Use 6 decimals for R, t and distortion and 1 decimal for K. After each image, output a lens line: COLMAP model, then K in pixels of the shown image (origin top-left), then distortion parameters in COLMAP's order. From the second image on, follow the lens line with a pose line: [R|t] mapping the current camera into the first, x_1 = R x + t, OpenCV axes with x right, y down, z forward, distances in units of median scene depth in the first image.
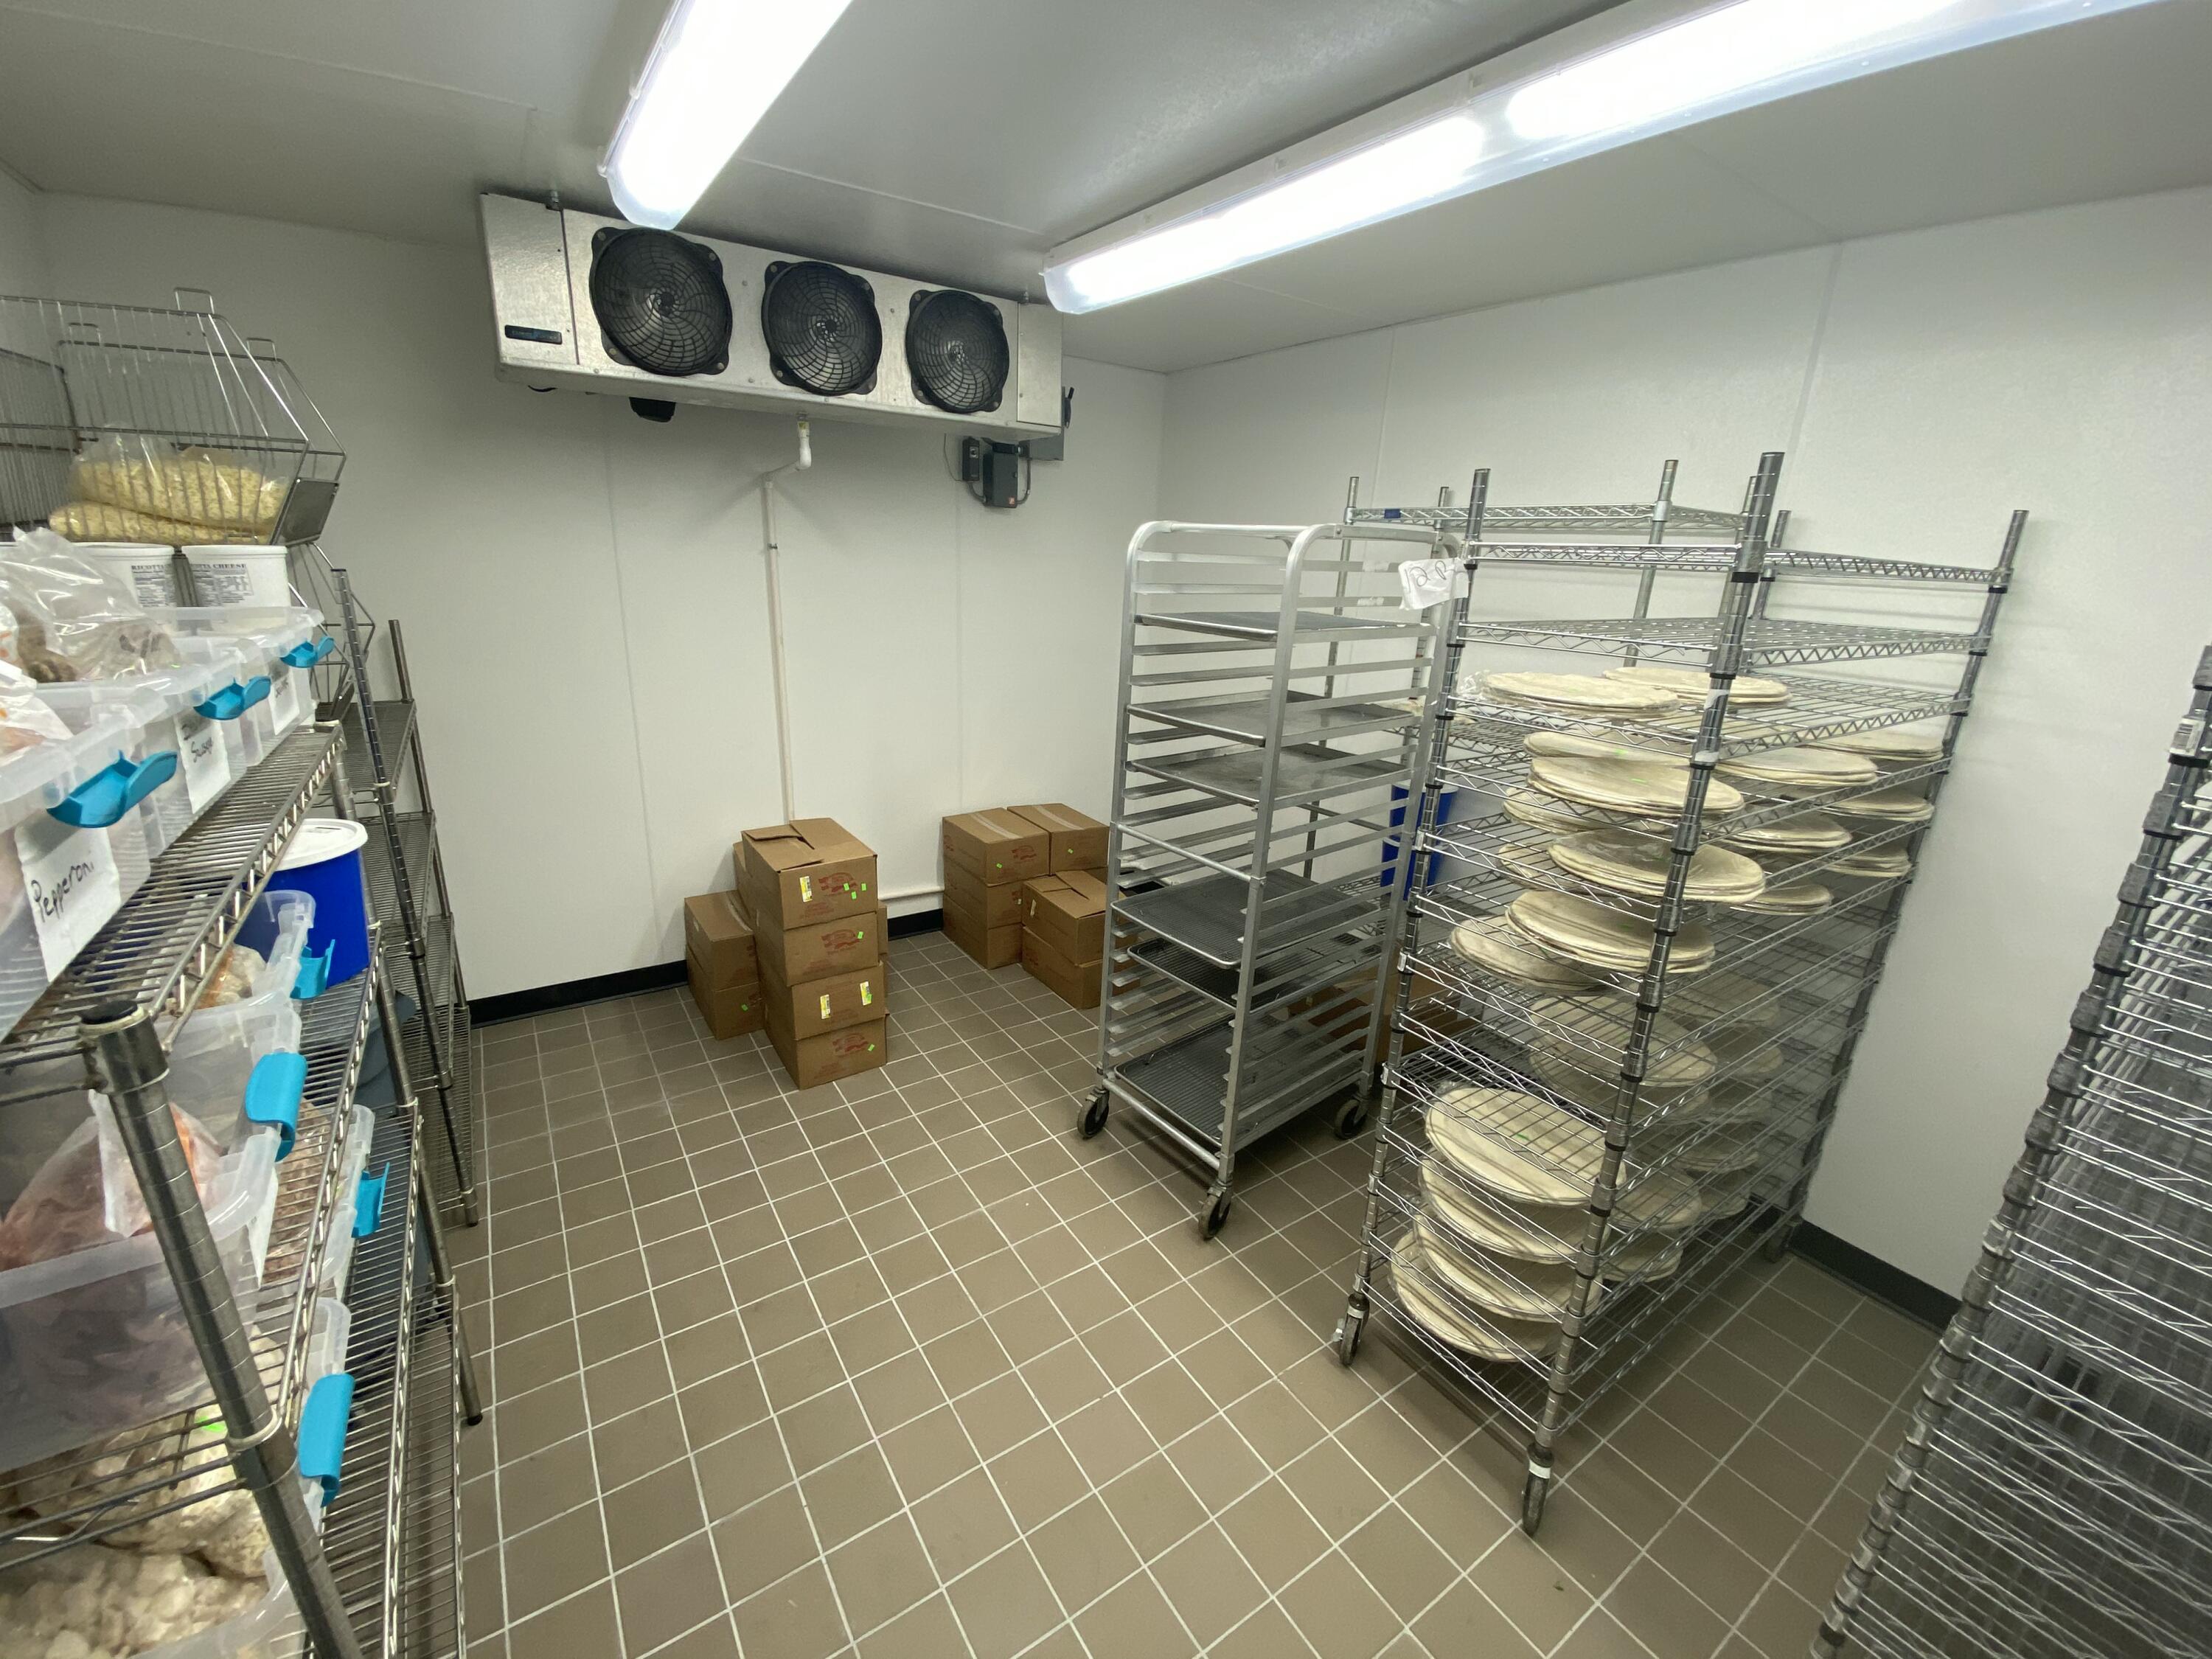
lens RADIAL K [[905.3, 0, 1097.8], [0, 905.3, 819.3], [0, 0, 1]] dist [-0.018189, -0.000477]
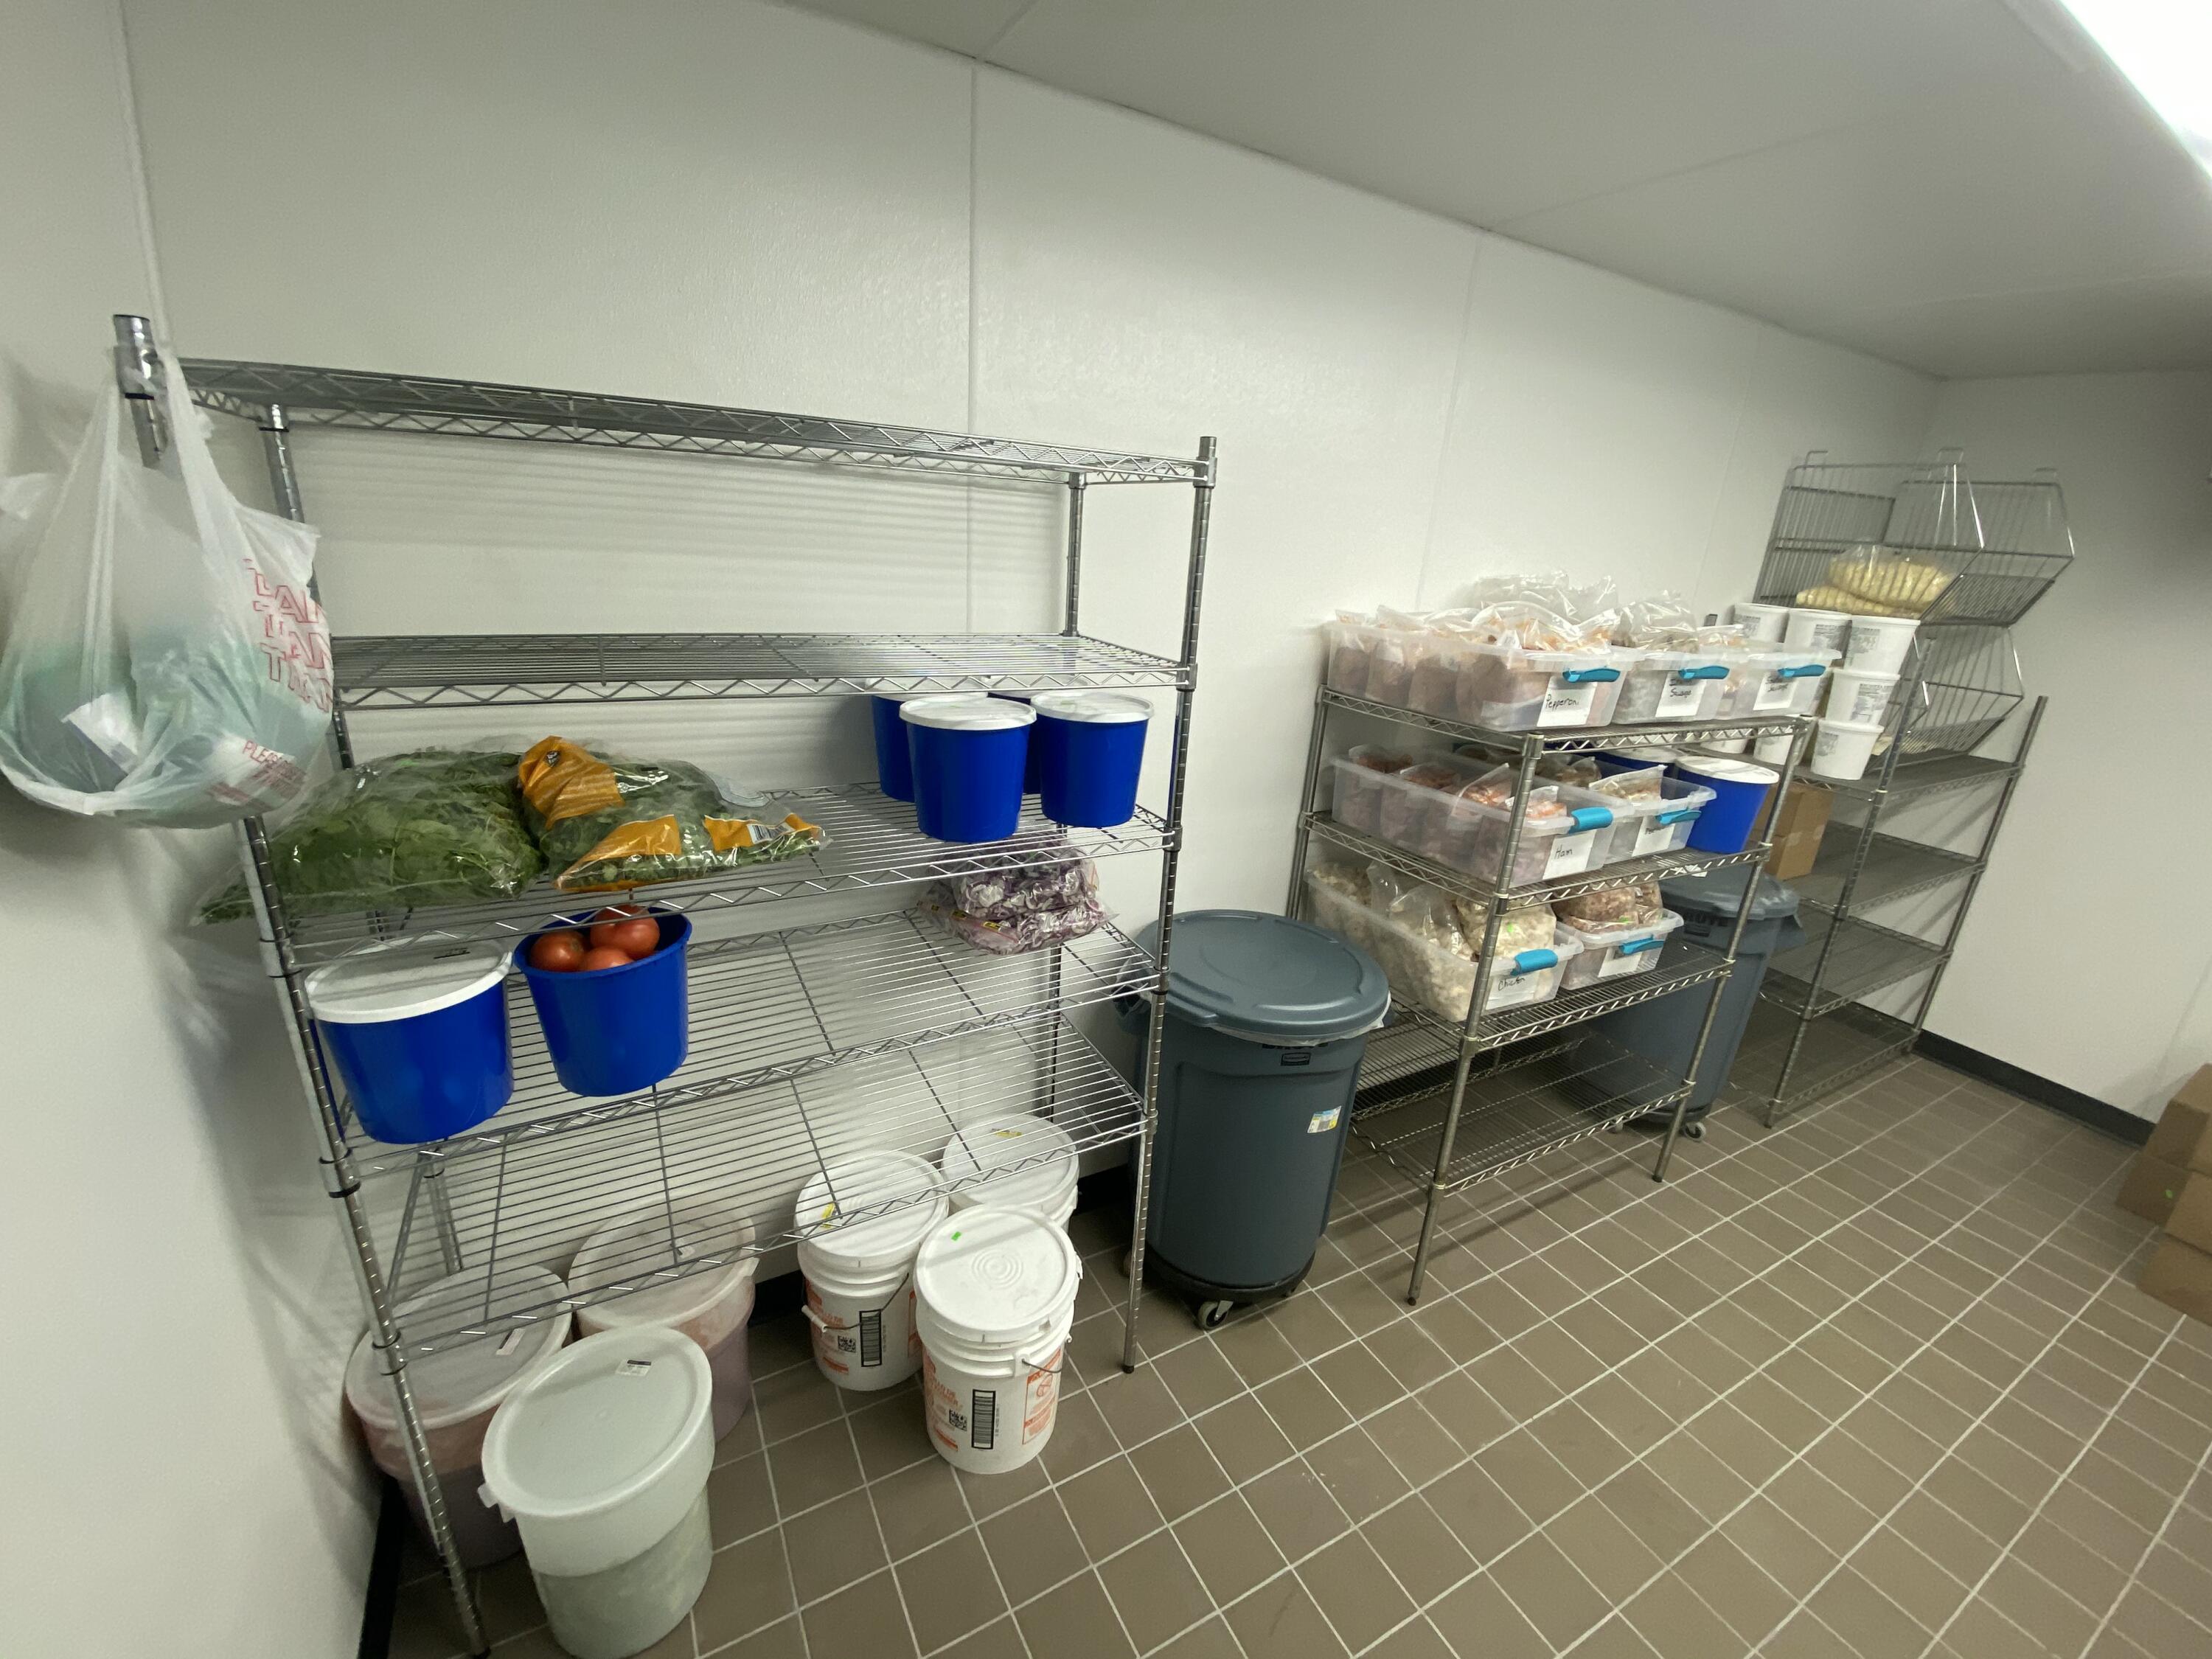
lens RADIAL K [[905.3, 0, 1105.6], [0, 905.3, 833.9], [0, 0, 1]] dist [-0.018189, -0.000477]
pose [[-0.077404, 0.271430, -0.959341, 0.617116], [-0.349849, 0.893647, 0.281071, 0.047615], [0.933603, 0.357381, 0.025788, -0.113214]]
